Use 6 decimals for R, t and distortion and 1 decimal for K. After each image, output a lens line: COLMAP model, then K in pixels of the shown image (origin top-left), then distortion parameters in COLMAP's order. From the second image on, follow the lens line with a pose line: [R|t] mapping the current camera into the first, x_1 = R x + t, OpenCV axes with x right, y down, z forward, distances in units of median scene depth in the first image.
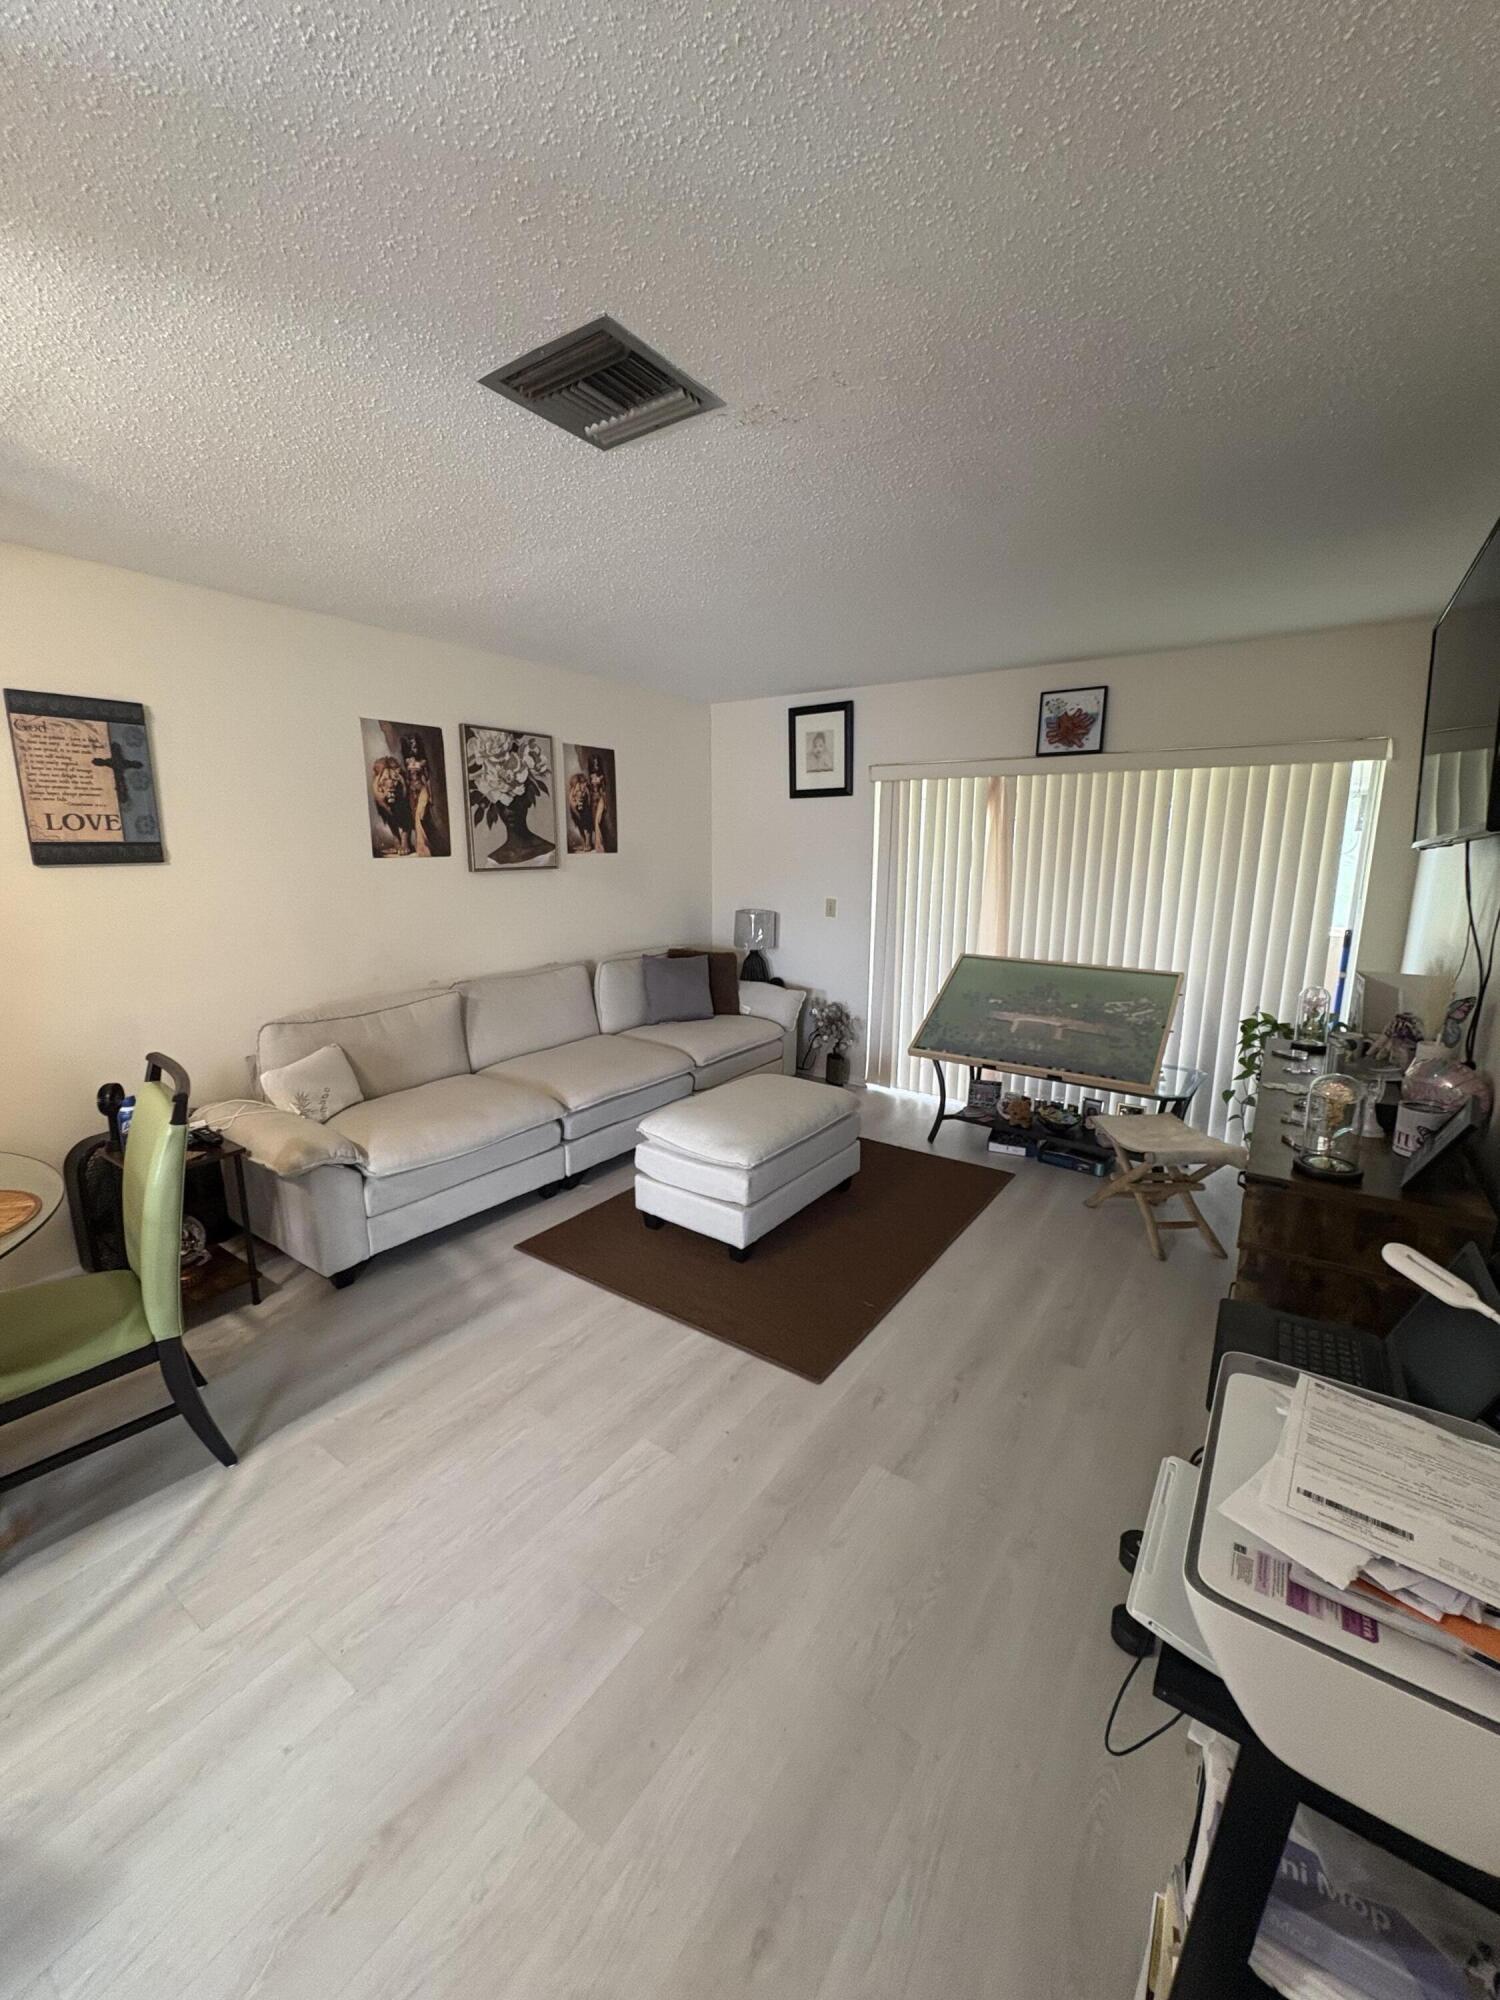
lens RADIAL K [[793.3, 0, 748.3], [0, 793.3, 996.9], [0, 0, 1]] dist [0.002035, 0.000085]
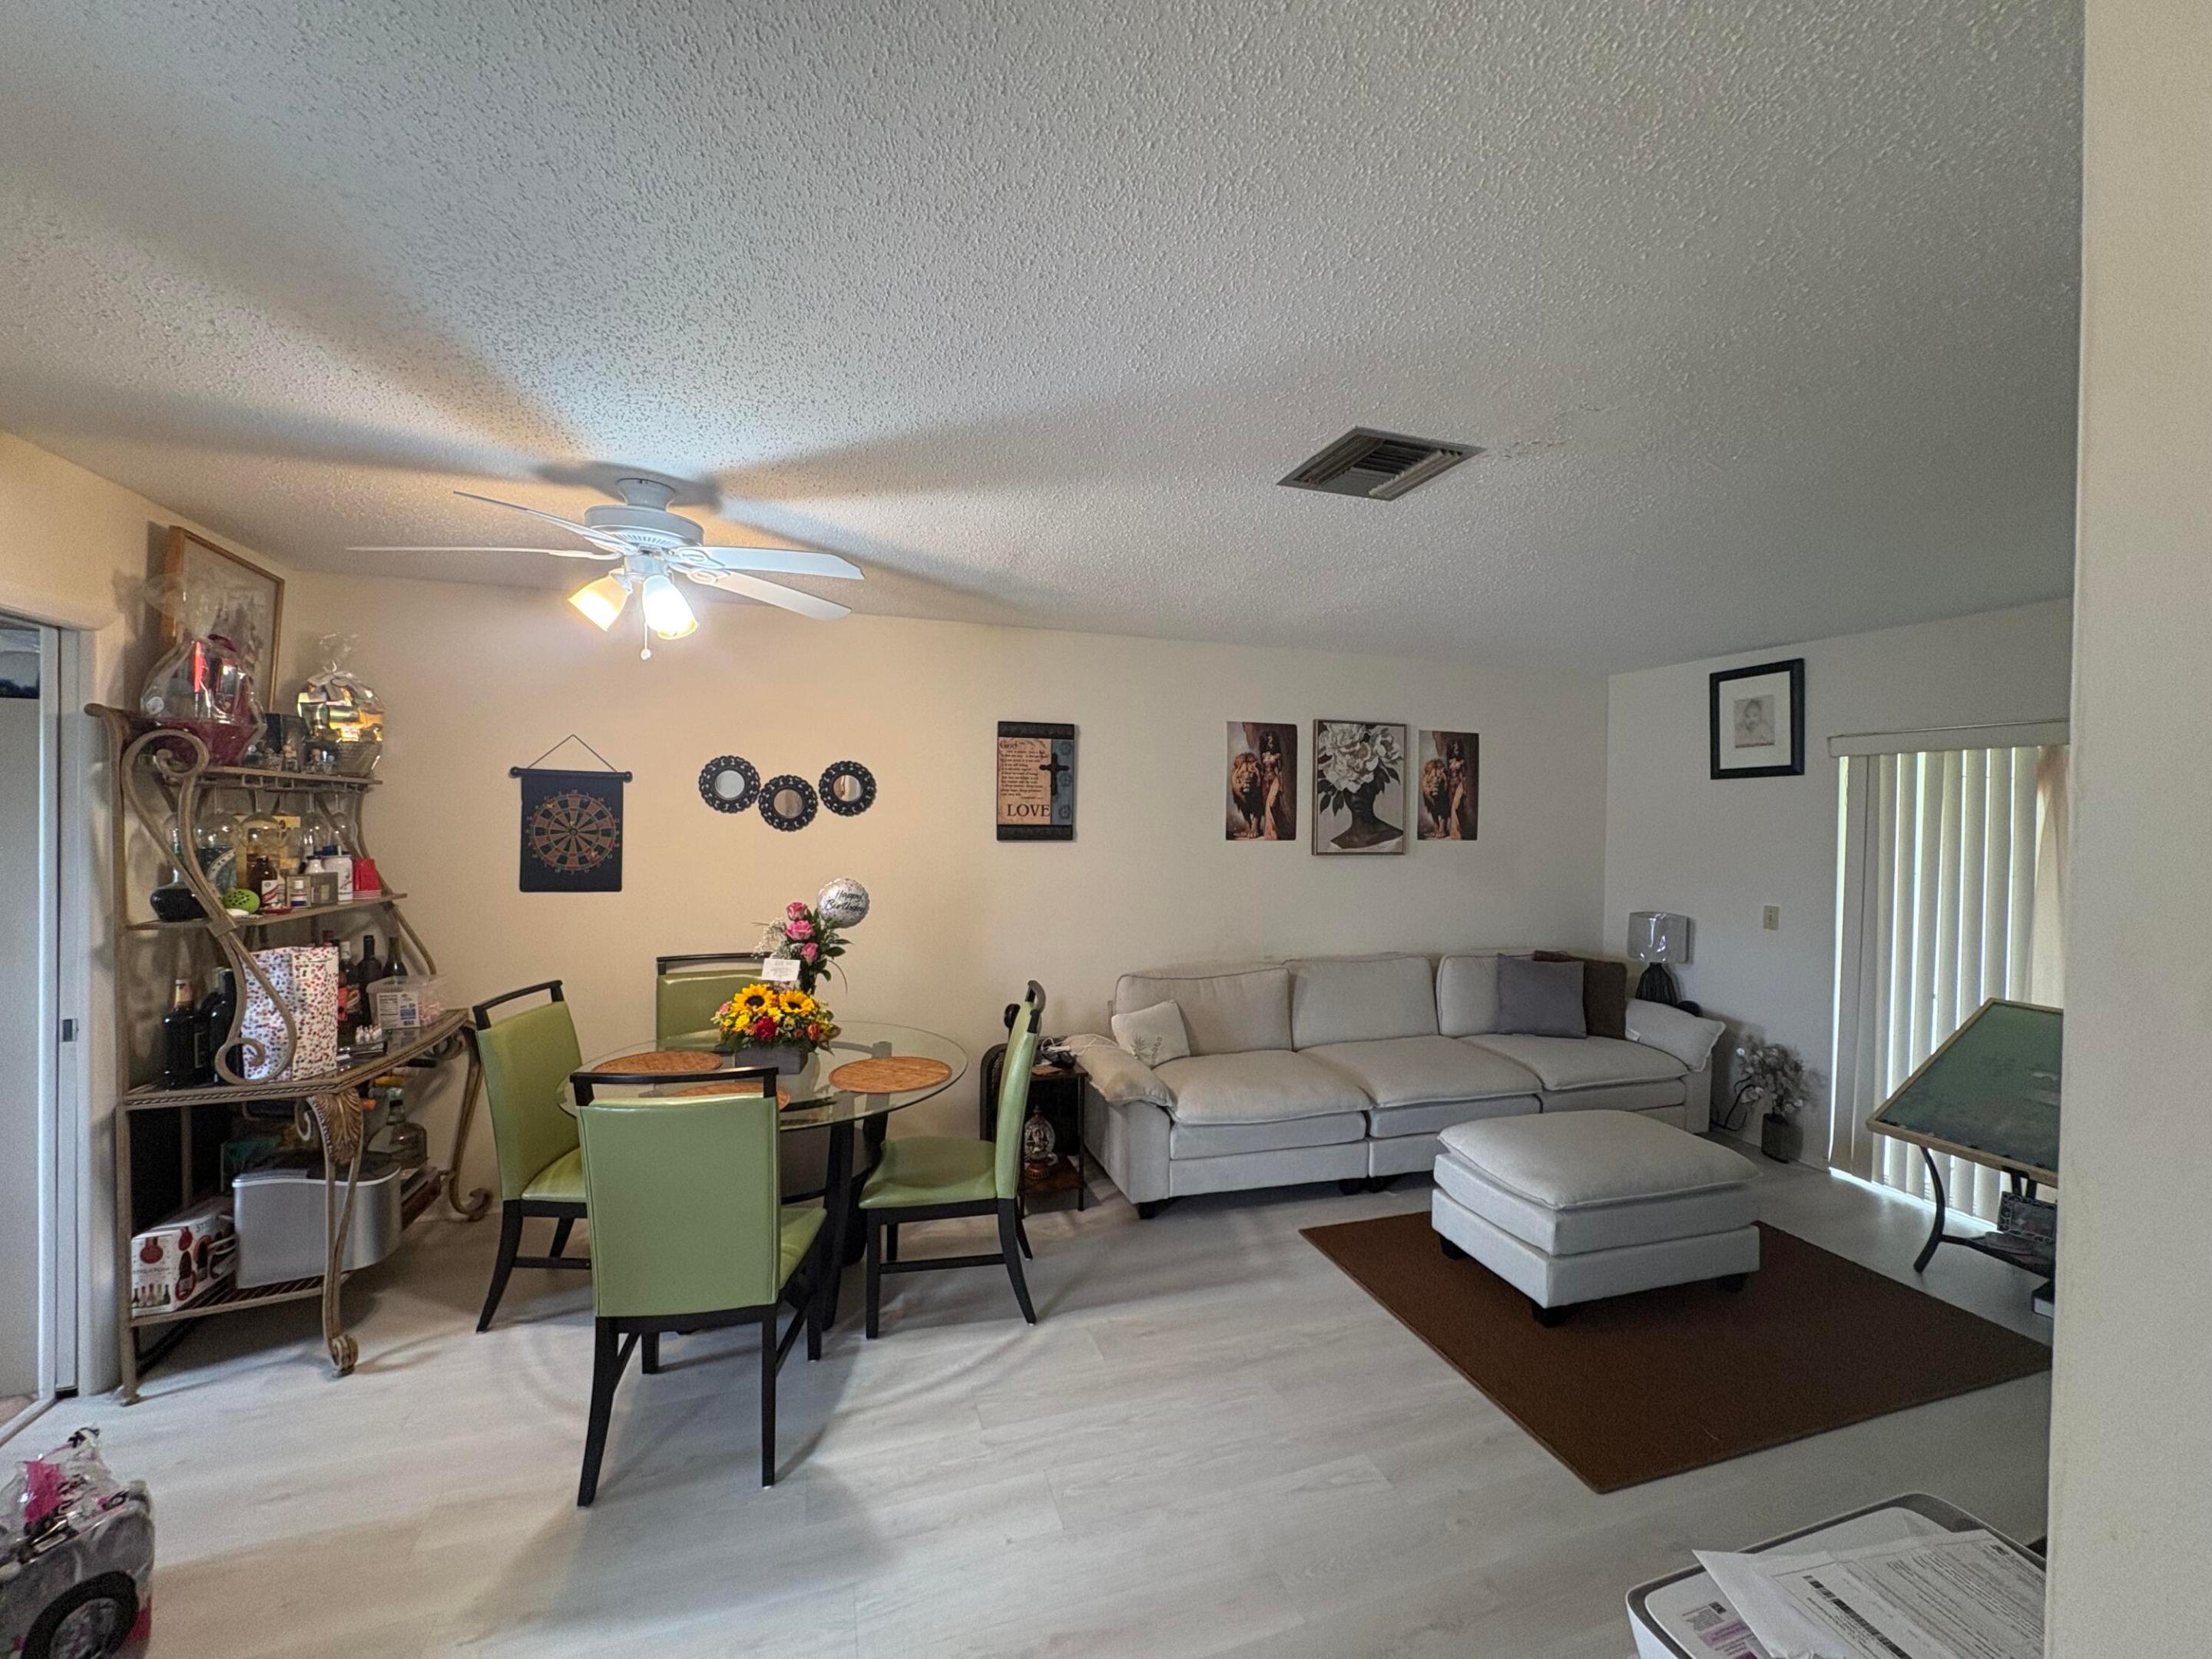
lens RADIAL K [[877.4, 0, 1108.1], [0, 877.4, 829.1], [0, 0, 1]] dist [0.002035, 0.000085]
pose [[0.801358, 0.016913, -0.597945, 0.153021], [-0.126933, 0.981644, -0.142348, 0.009291], [0.584562, 0.189971, 0.788795, -0.093660]]
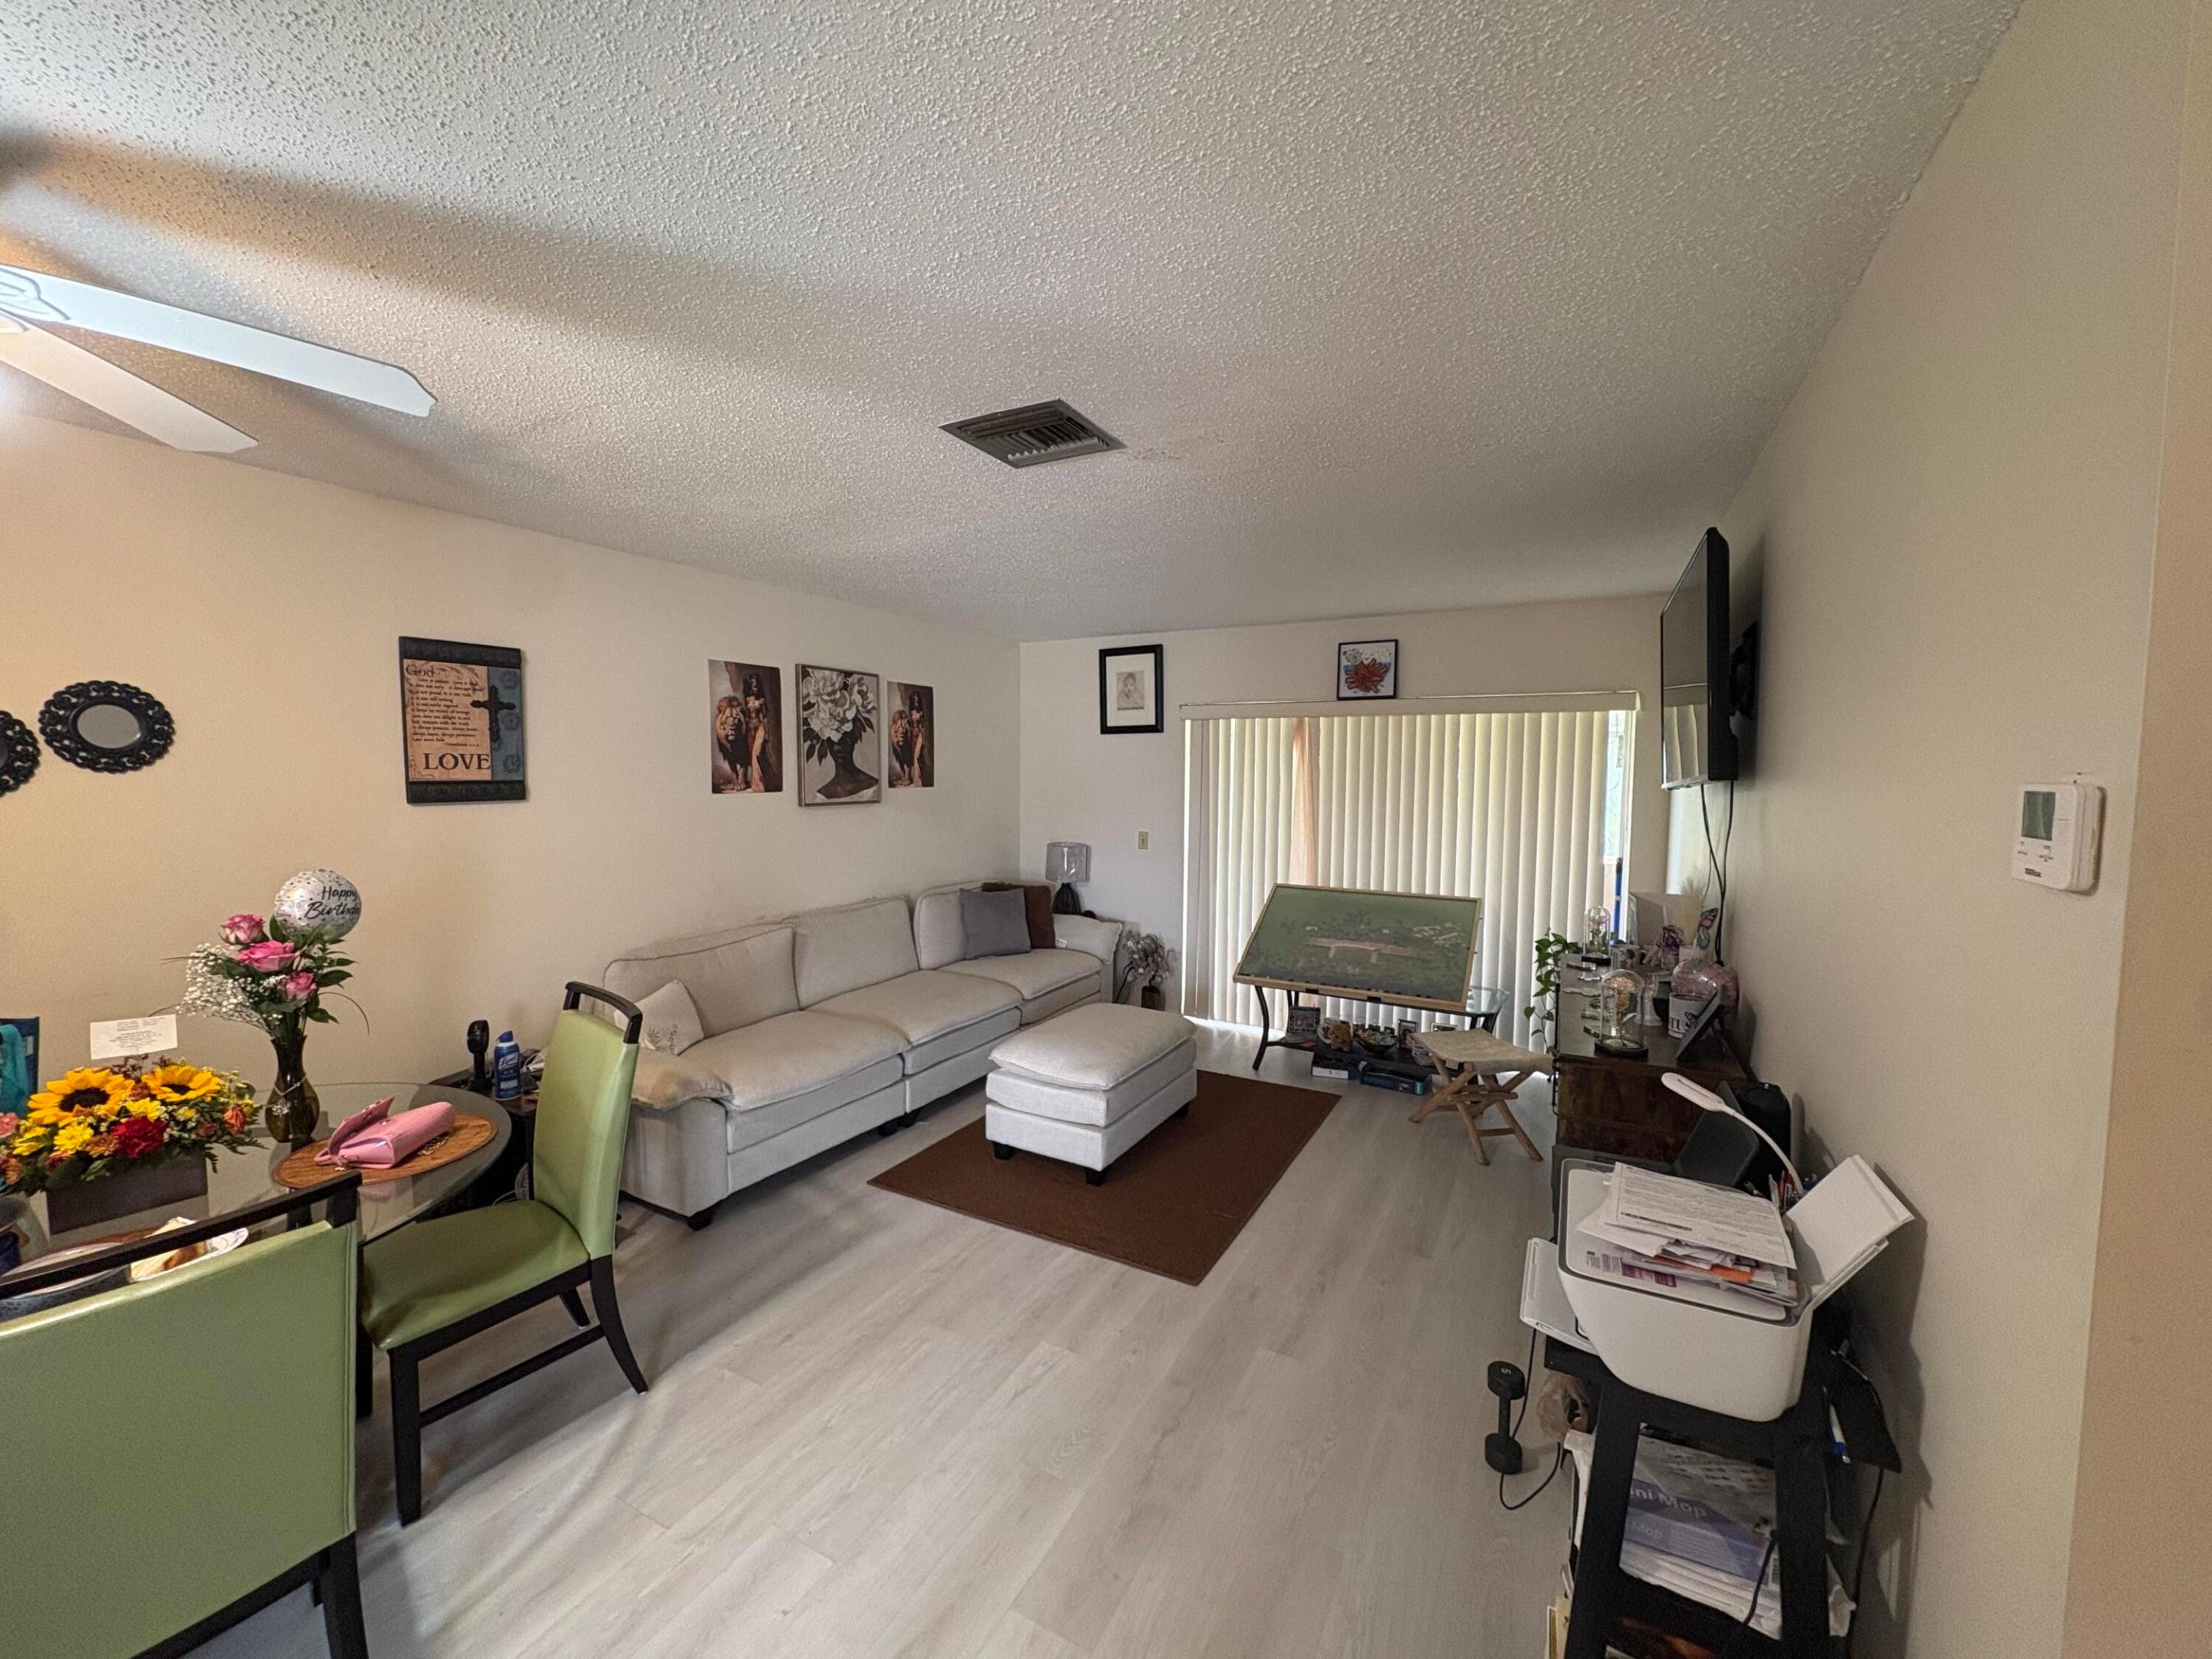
lens RADIAL K [[877.4, 0, 1100.3], [0, 877.4, 828.8], [0, 0, 1]] dist [0.002035, 0.000085]
pose [[0.993673, -0.004571, 0.112221, -0.121275], [0.018537, 0.992144, -0.123719, 0.017005], [-0.110774, 0.125017, 0.985951, -0.159417]]
